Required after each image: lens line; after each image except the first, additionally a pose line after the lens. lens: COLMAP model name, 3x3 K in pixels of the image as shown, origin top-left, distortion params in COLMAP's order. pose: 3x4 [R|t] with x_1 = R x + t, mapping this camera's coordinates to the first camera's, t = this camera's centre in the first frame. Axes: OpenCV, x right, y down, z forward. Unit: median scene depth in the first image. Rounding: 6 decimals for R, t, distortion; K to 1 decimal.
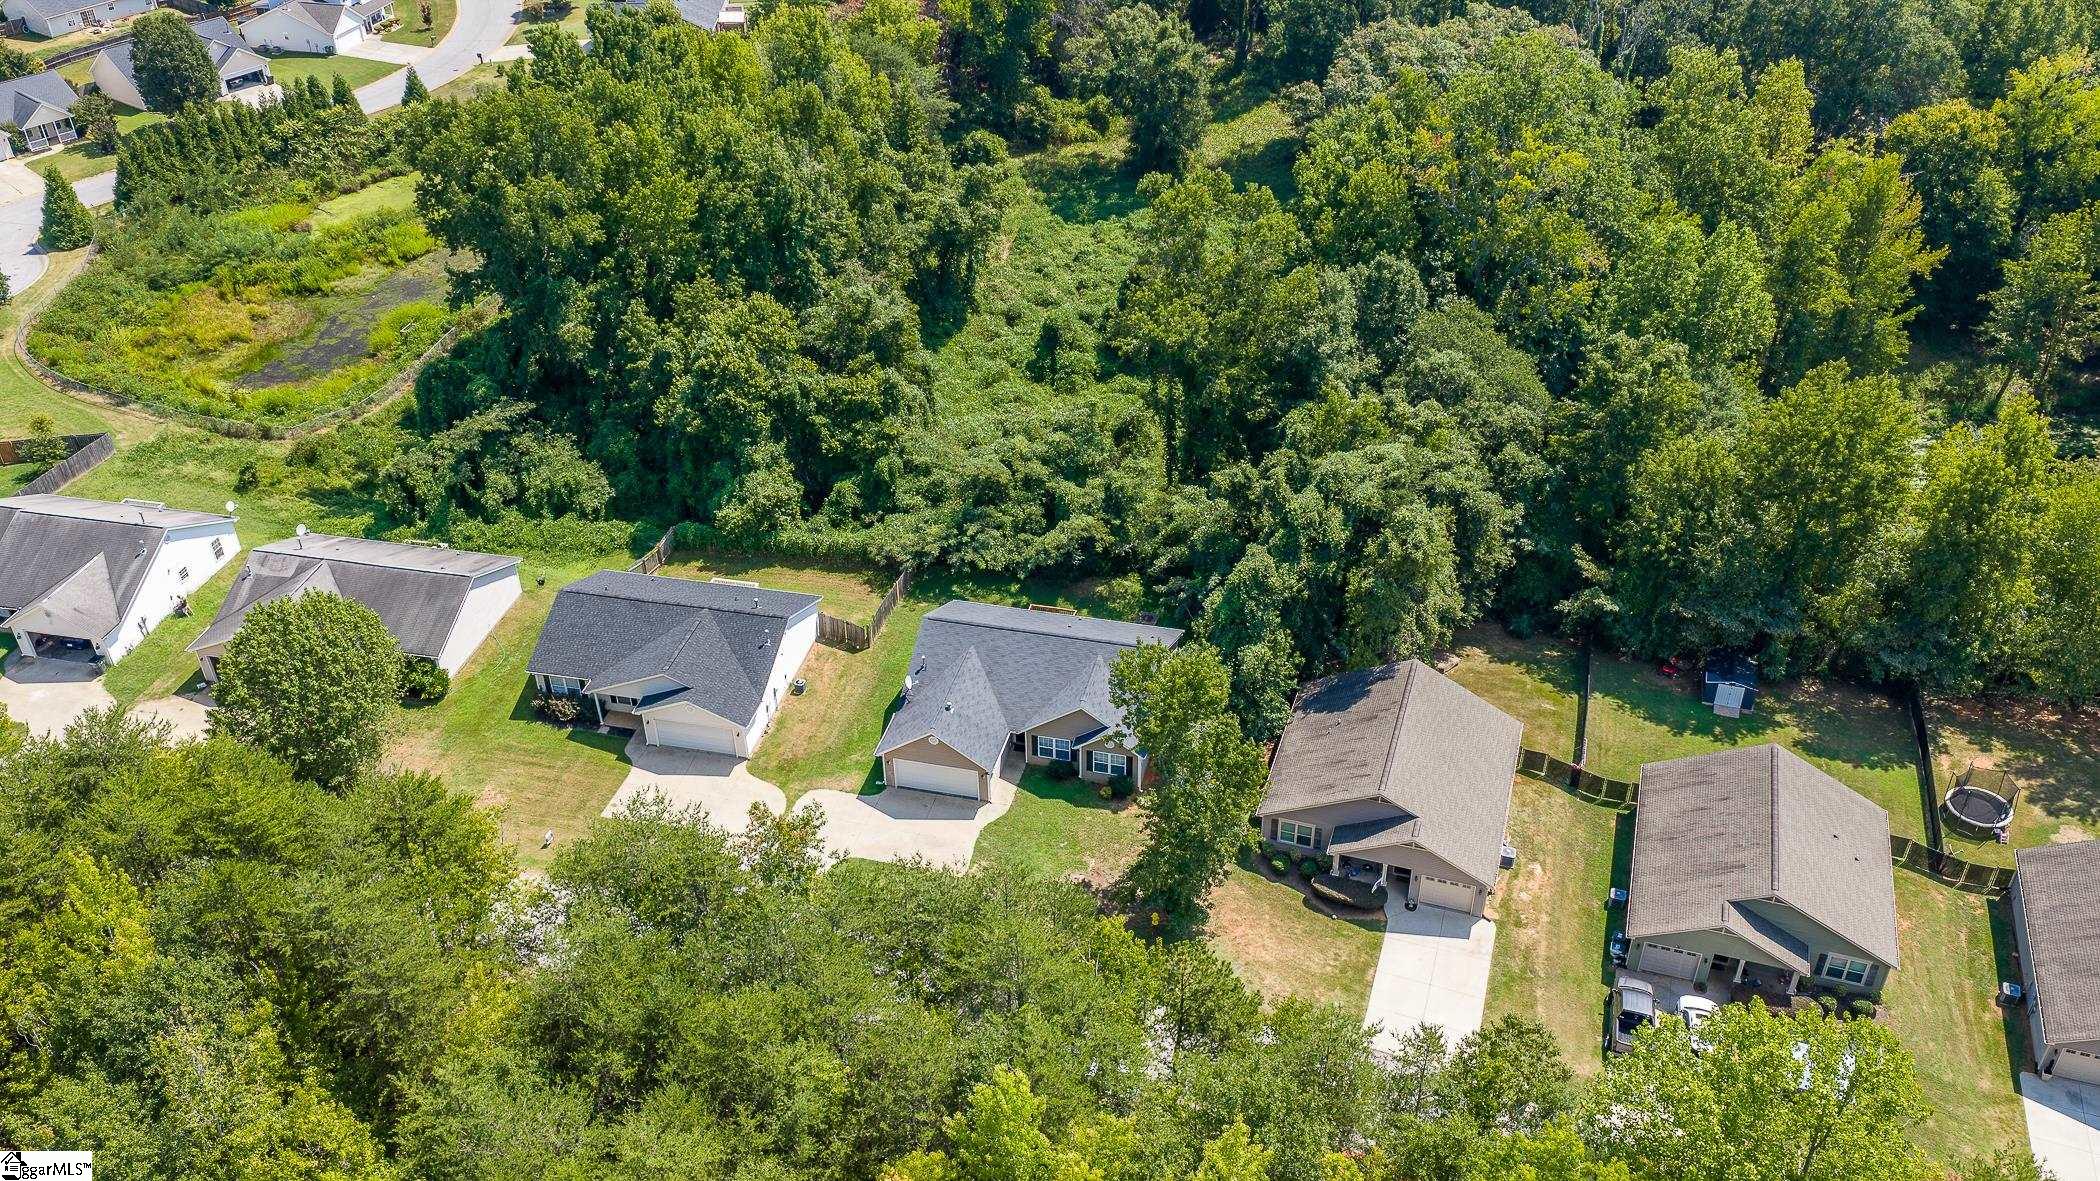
lens RADIAL K [[1673.4, 0, 1050.0], [0, 1673.4, 590.5], [0, 0, 1]] dist [0.044284, -0.079167]
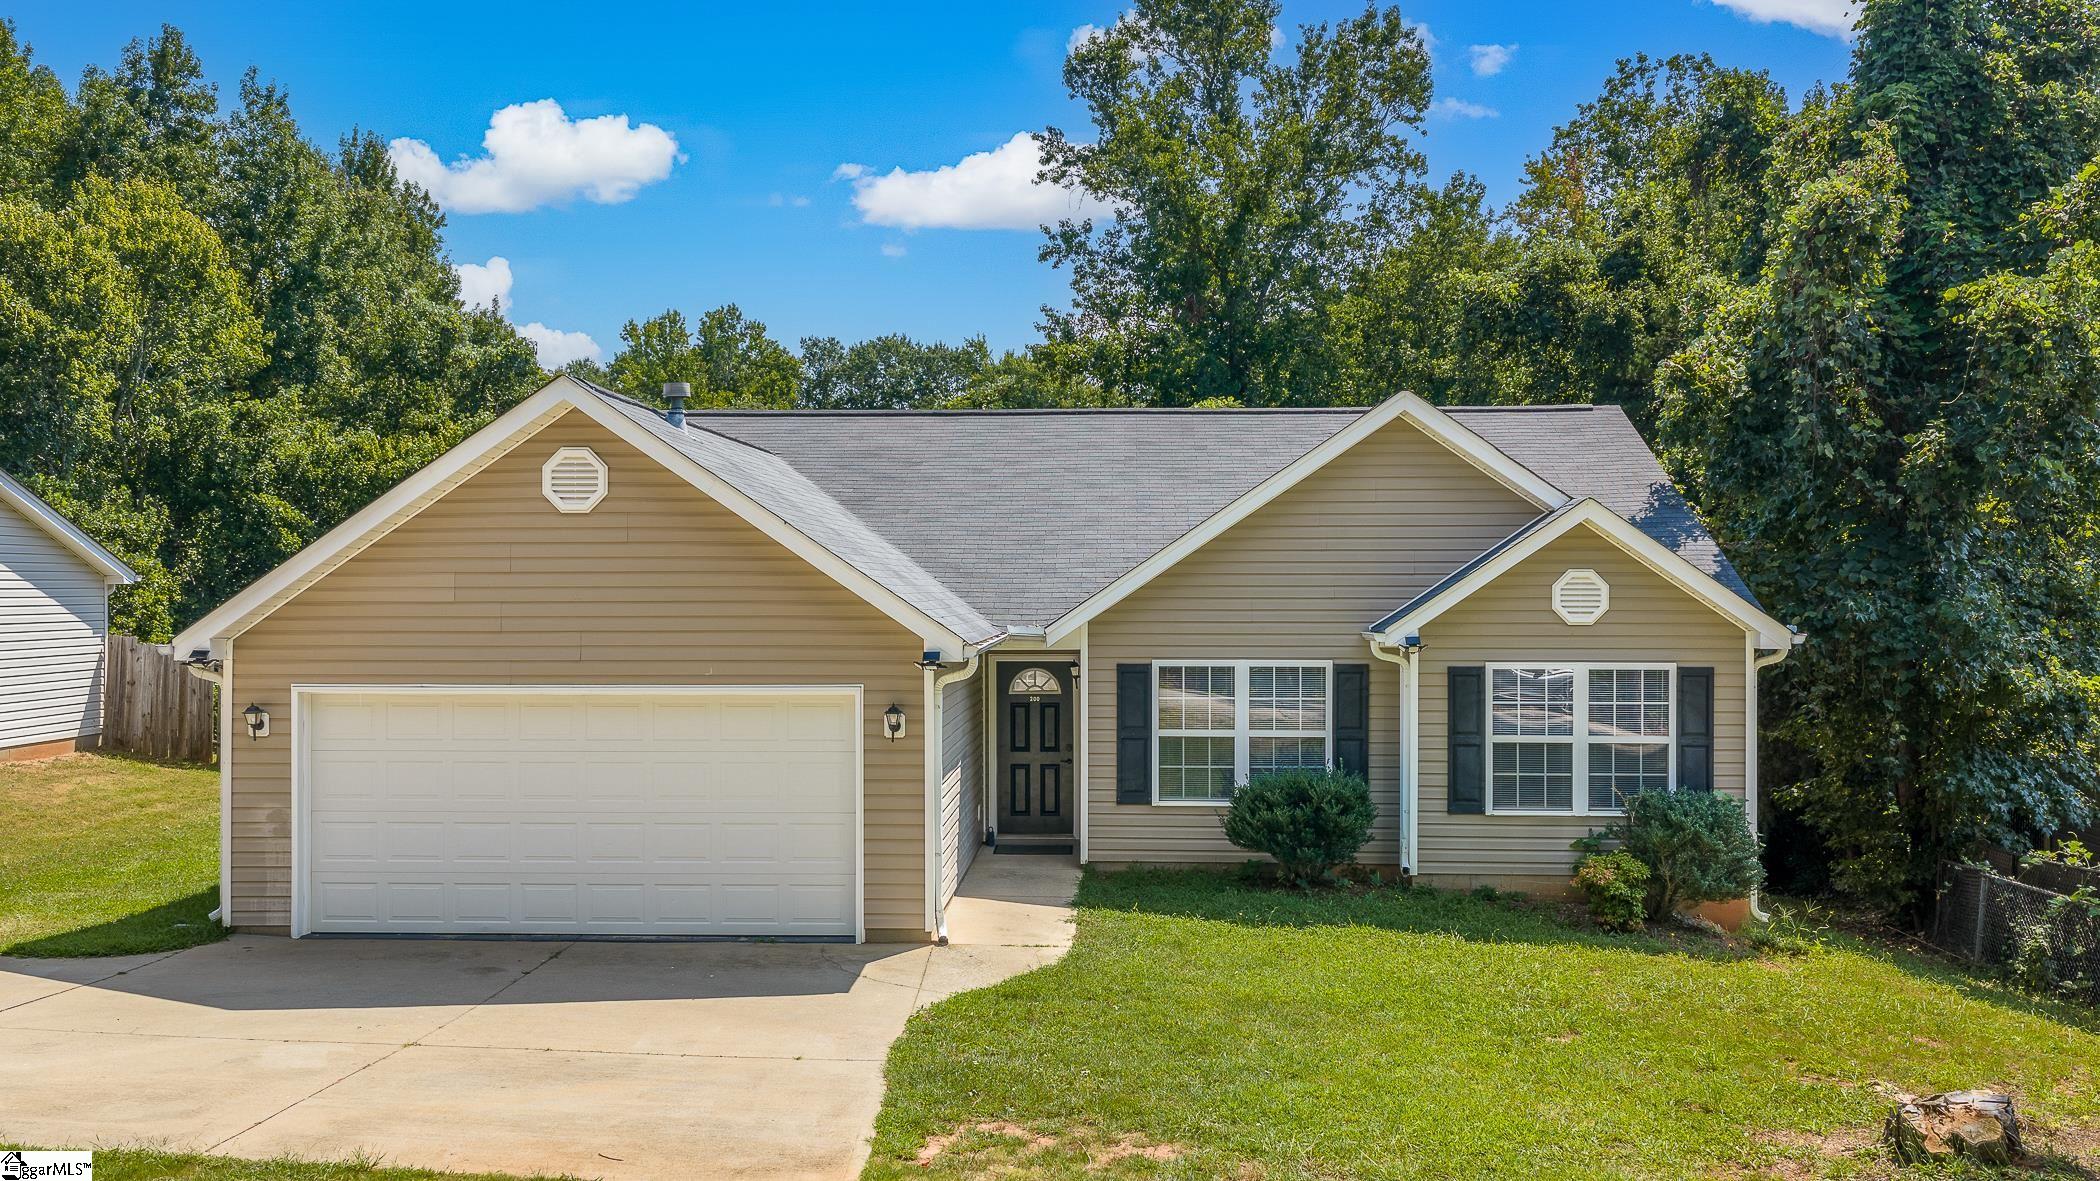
lens RADIAL K [[1673.4, 0, 1050.0], [0, 1673.4, 590.5], [0, 0, 1]] dist [0.044284, -0.079167]
pose [[0.975392, 0.020562, 0.219517, -0.055685], [0.110895, 0.814780, -0.569065, 0.173760], [-0.190559, 0.579405, 0.792450, 0.799552]]
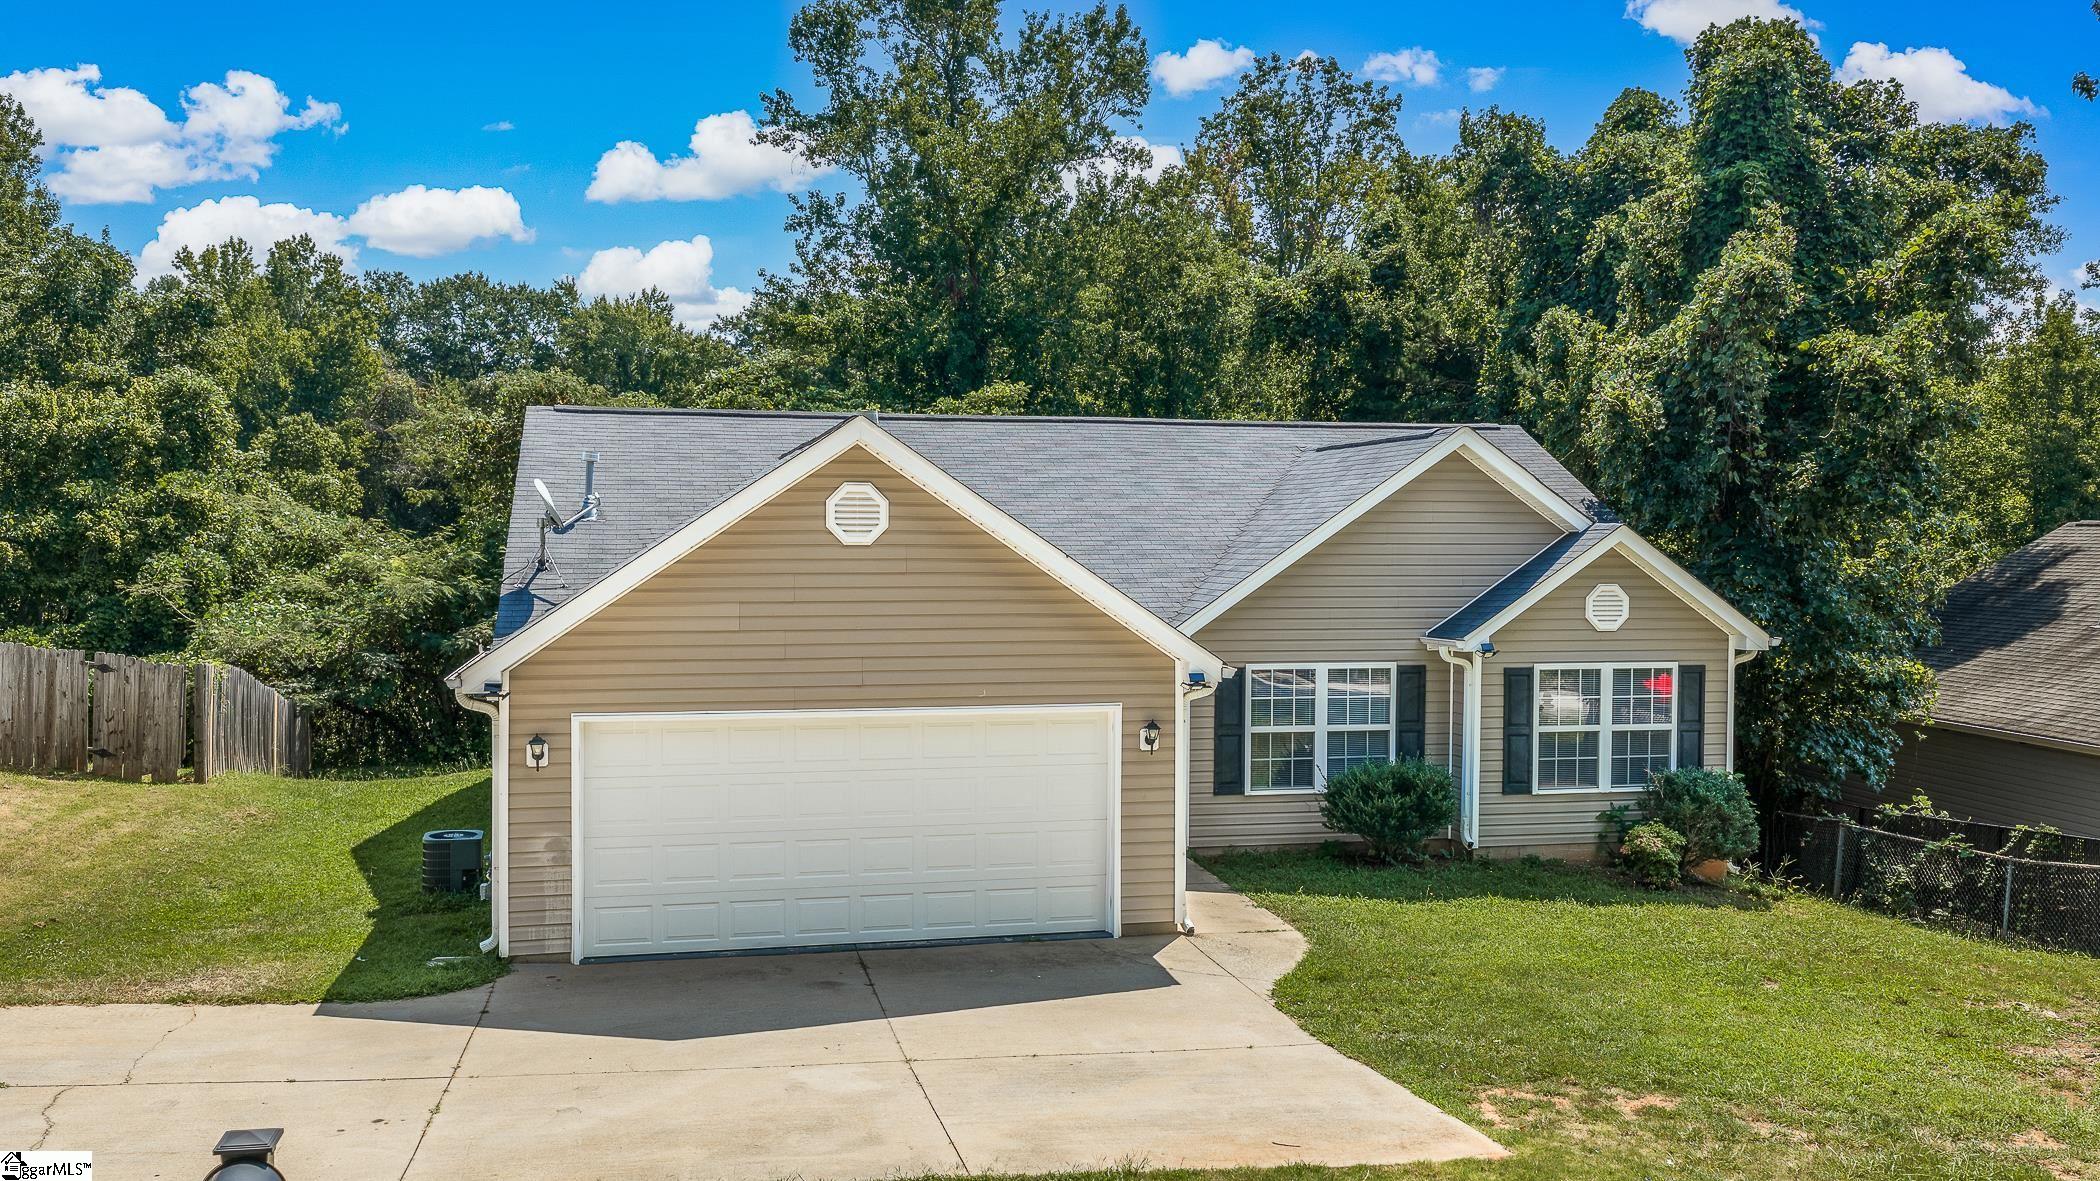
lens RADIAL K [[1673.4, 0, 1050.0], [0, 1673.4, 590.5], [0, 0, 1]] dist [0.044284, -0.079167]
pose [[0.884338, 0.010111, 0.466738, -0.117338], [0.252369, 0.830741, -0.496164, 0.164636], [-0.392755, 0.556567, 0.732104, 0.802658]]
